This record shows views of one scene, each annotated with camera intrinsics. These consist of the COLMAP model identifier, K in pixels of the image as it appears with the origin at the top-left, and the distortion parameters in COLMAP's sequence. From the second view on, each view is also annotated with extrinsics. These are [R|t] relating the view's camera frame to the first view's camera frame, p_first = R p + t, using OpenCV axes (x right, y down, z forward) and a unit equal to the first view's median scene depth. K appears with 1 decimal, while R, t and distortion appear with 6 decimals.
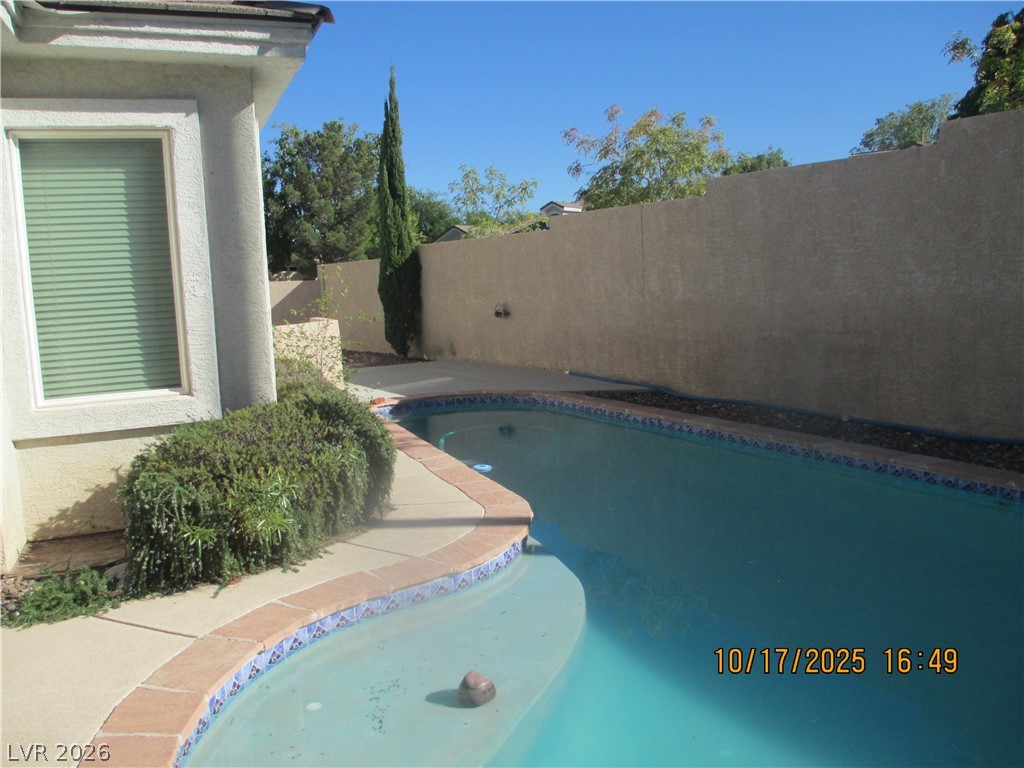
lens RADIAL K [[857.5, 0, 509.4], [0, 857.5, 379.6], [0, 0, 1]] dist [-0.074199, 0.043673]
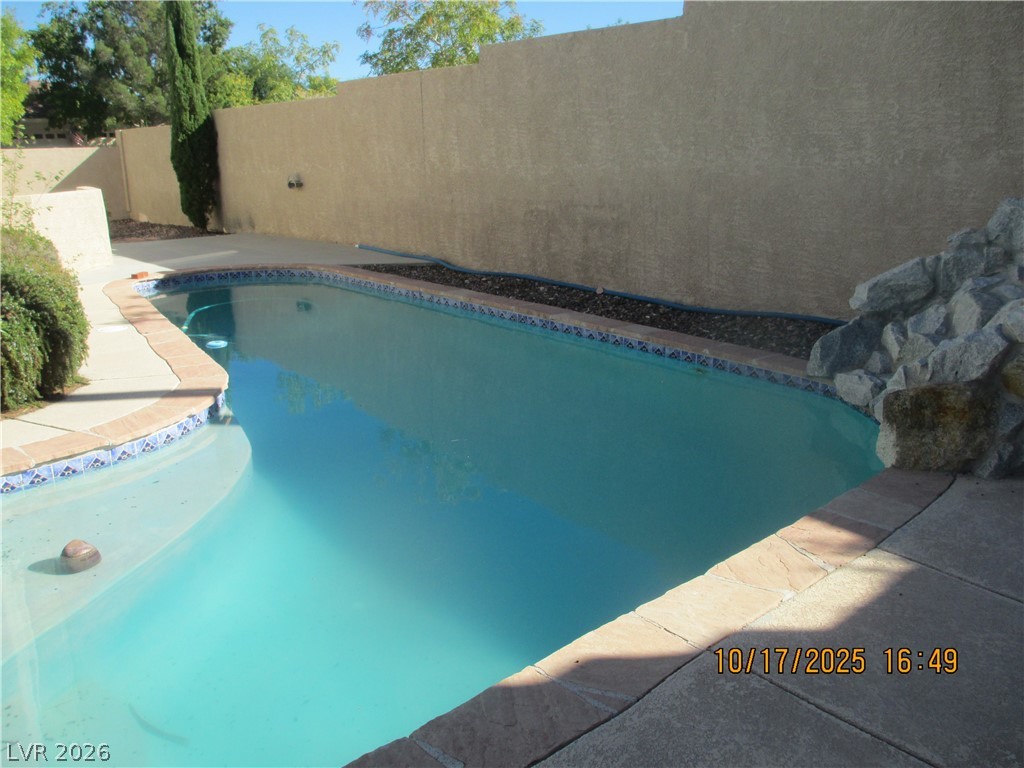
lens RADIAL K [[857.5, 0, 515.1], [0, 857.5, 383.5], [0, 0, 1]] dist [-0.074199, 0.043673]
pose [[0.986641, -0.019632, 0.161721, 0.124981], [-0.004353, 0.989181, 0.146635, 0.004972], [-0.162850, -0.145381, 0.975881, -0.011230]]
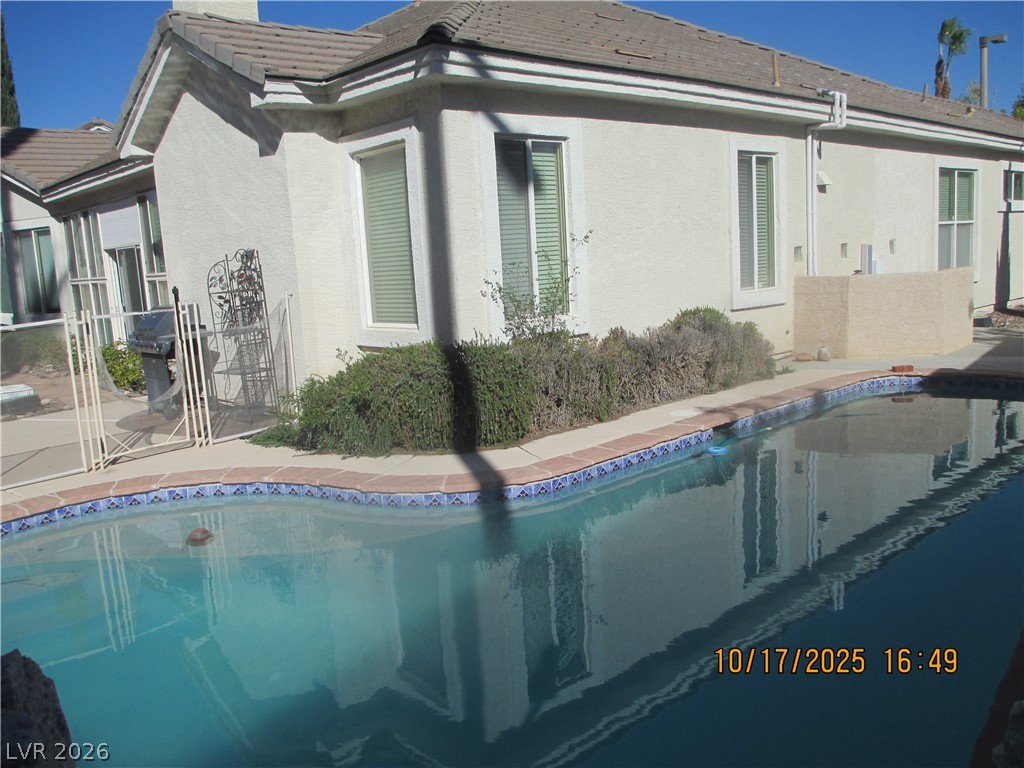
lens RADIAL K [[857.5, 0, 520.8], [0, 857.5, 379.5], [0, 0, 1]] dist [-0.074199, 0.043673]
pose [[0.350646, 0.160591, -0.922636, 0.602727], [-0.073647, 0.986865, 0.143781, -0.070613], [0.933608, 0.017533, 0.357867, 0.394454]]
